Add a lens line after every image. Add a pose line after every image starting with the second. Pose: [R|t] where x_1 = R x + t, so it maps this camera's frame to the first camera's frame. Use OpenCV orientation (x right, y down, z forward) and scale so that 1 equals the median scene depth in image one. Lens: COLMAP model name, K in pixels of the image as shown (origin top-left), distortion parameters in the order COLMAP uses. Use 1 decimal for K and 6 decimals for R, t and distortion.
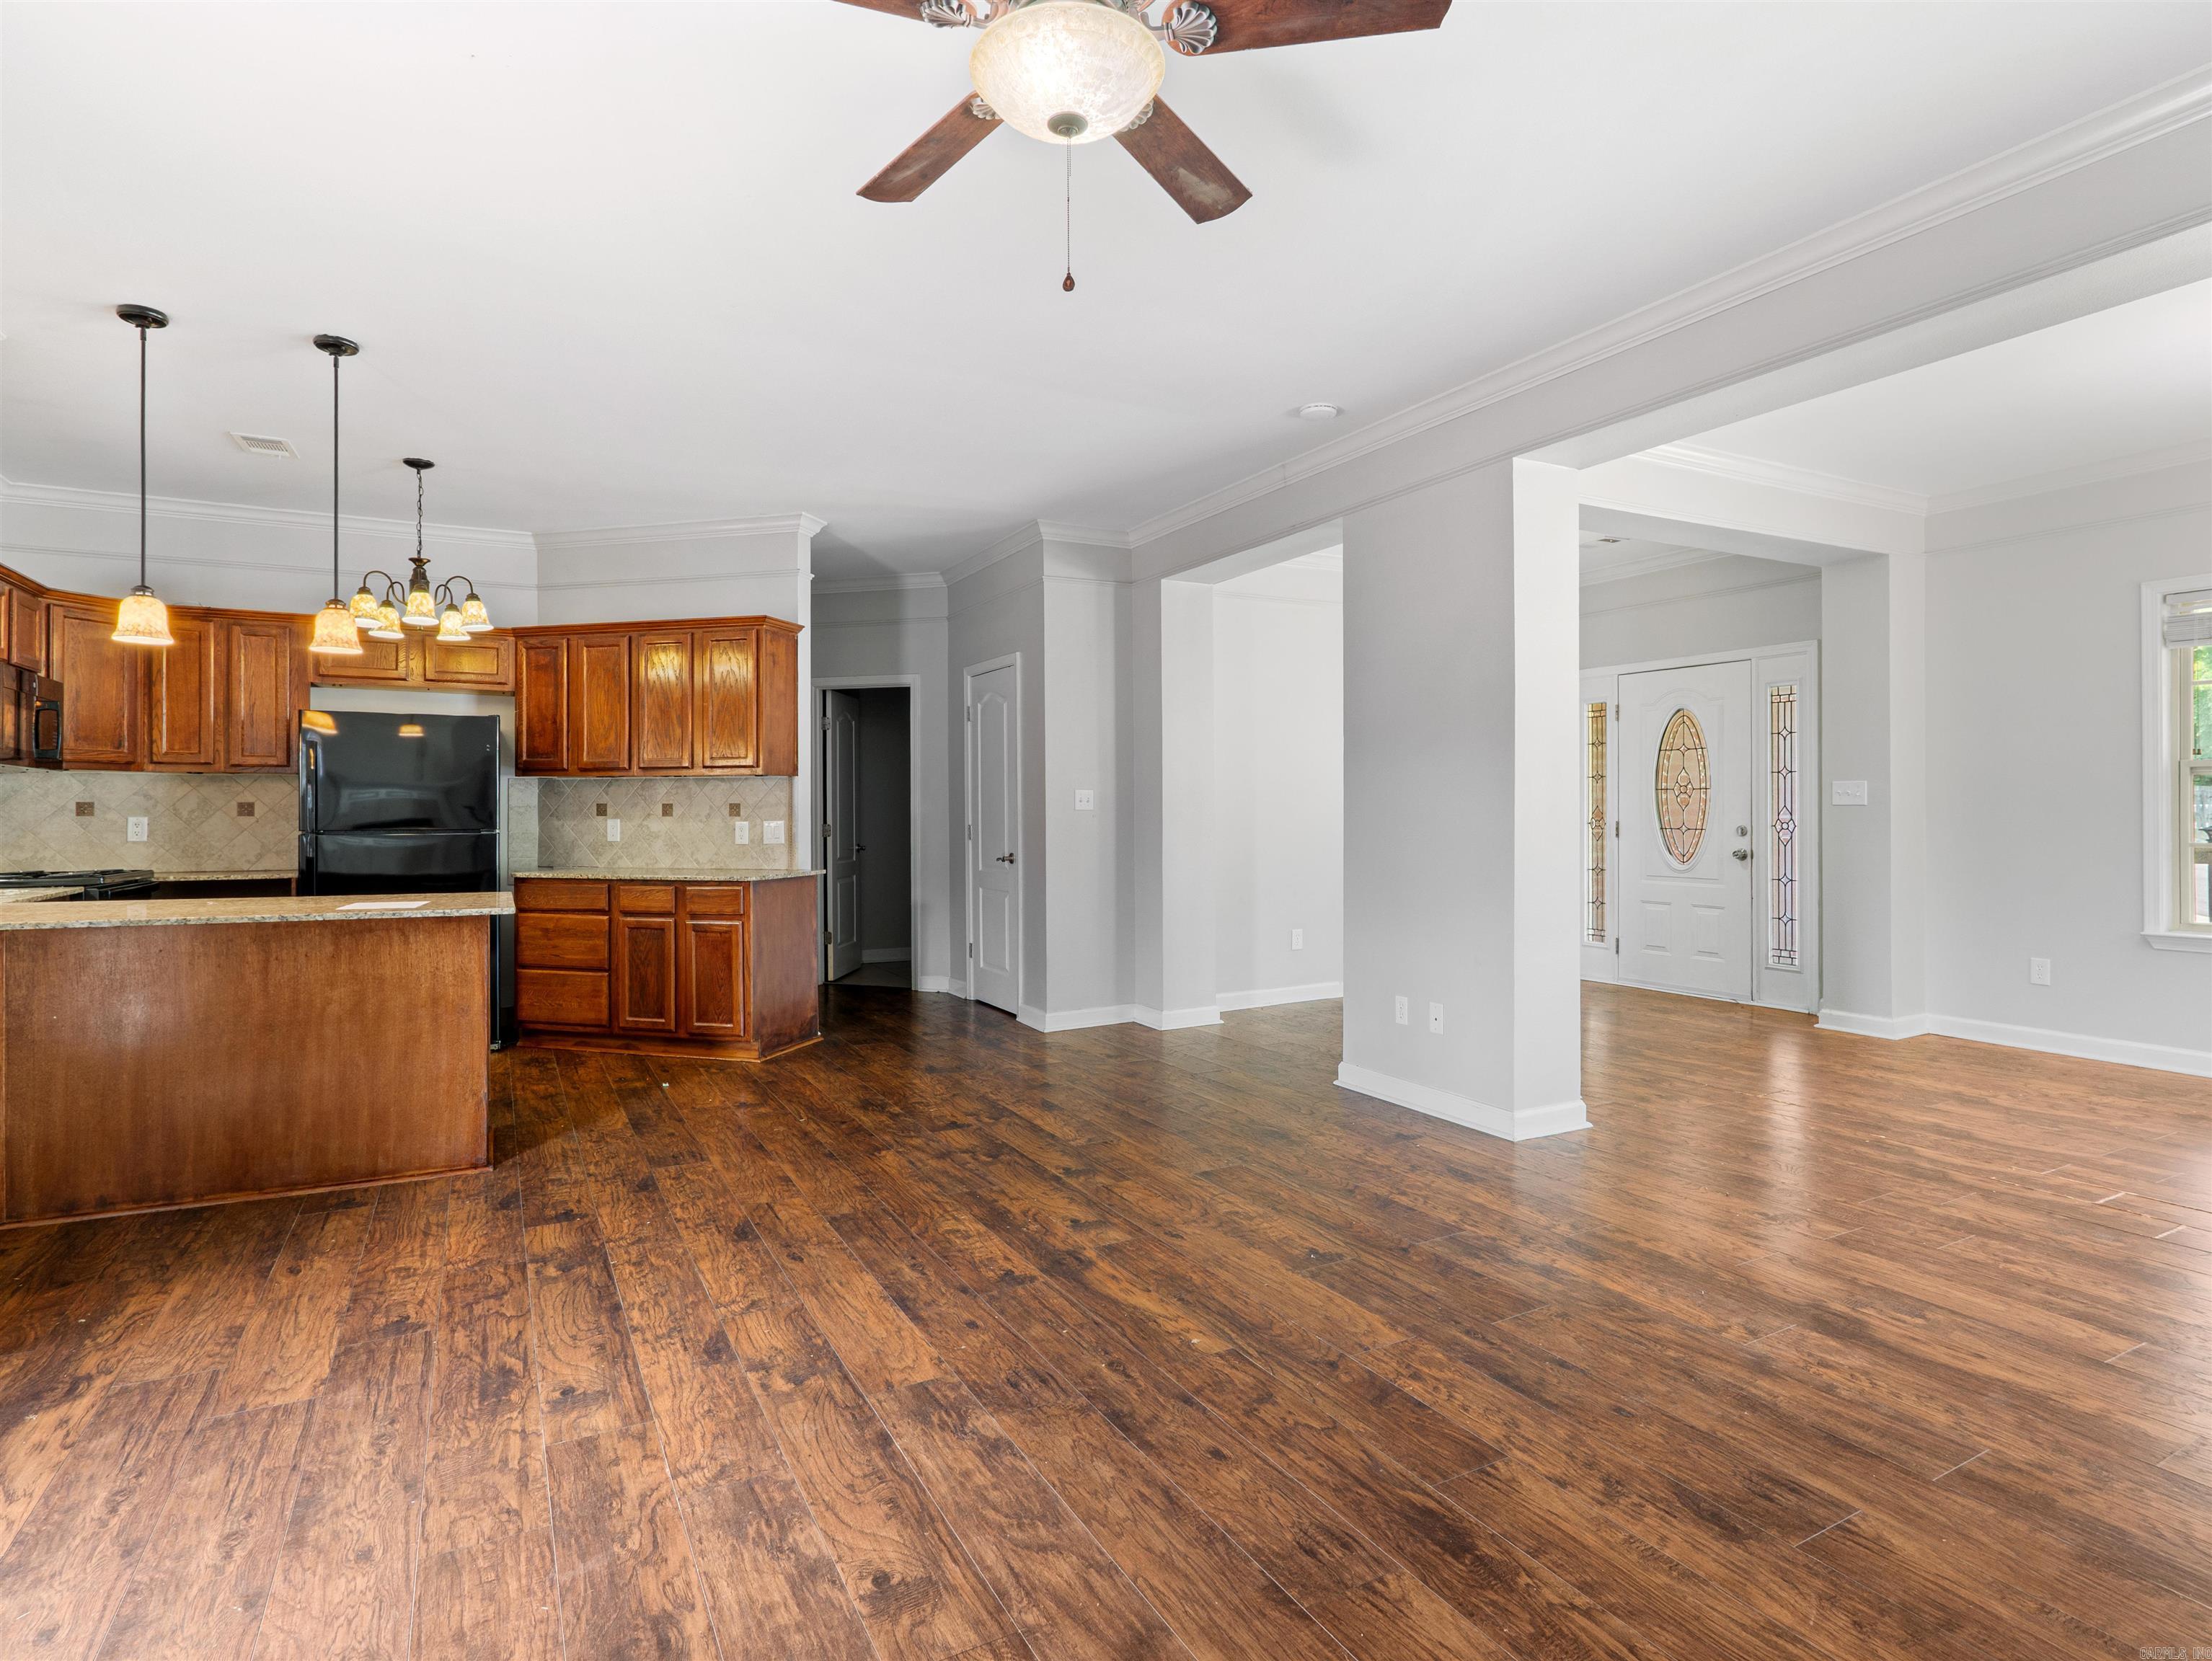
lens RADIAL K [[1139.1, 0, 1106.7], [0, 1139.1, 818.5], [0, 0, 1]] dist [-0.005047, 0.000086]
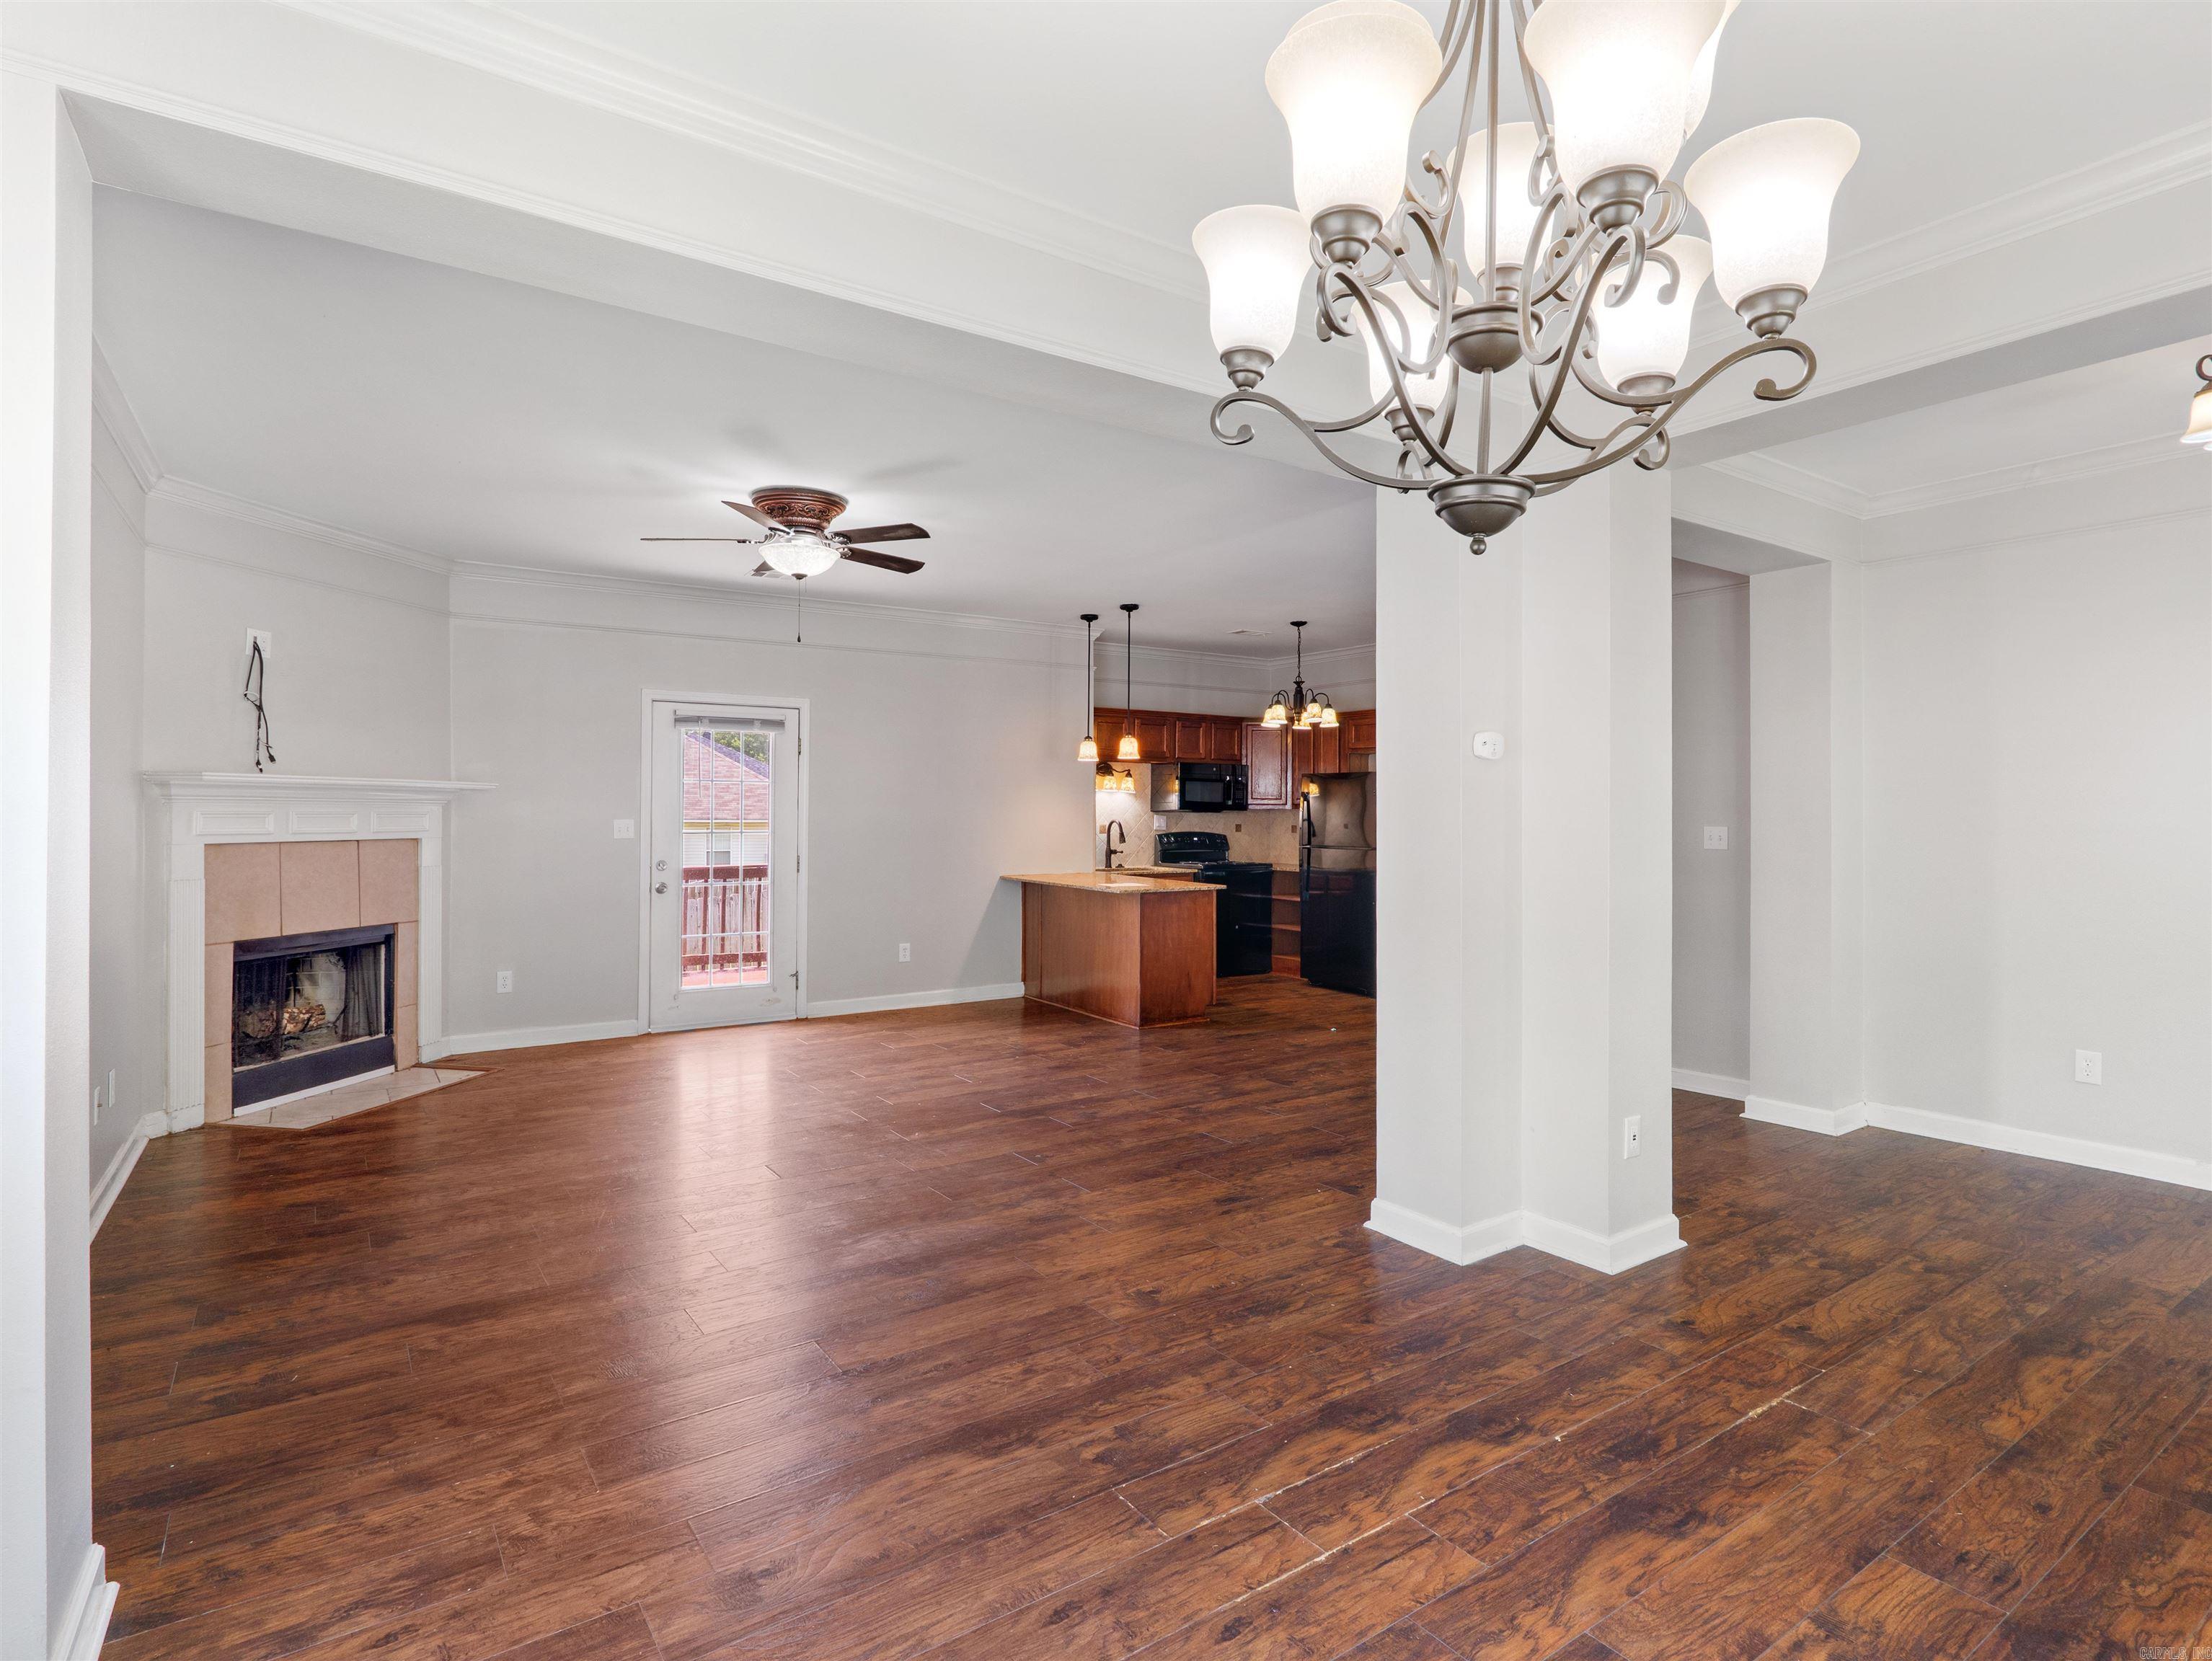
lens RADIAL K [[1139.1, 0, 1110.8], [0, 1139.1, 827.6], [0, 0, 1]] dist [-0.005047, 0.000086]
pose [[0.108044, 0.015906, -0.994019, 1.587669], [0.002977, 0.999862, 0.016323, -0.068073], [0.994142, -0.004723, 0.107982, 0.887749]]
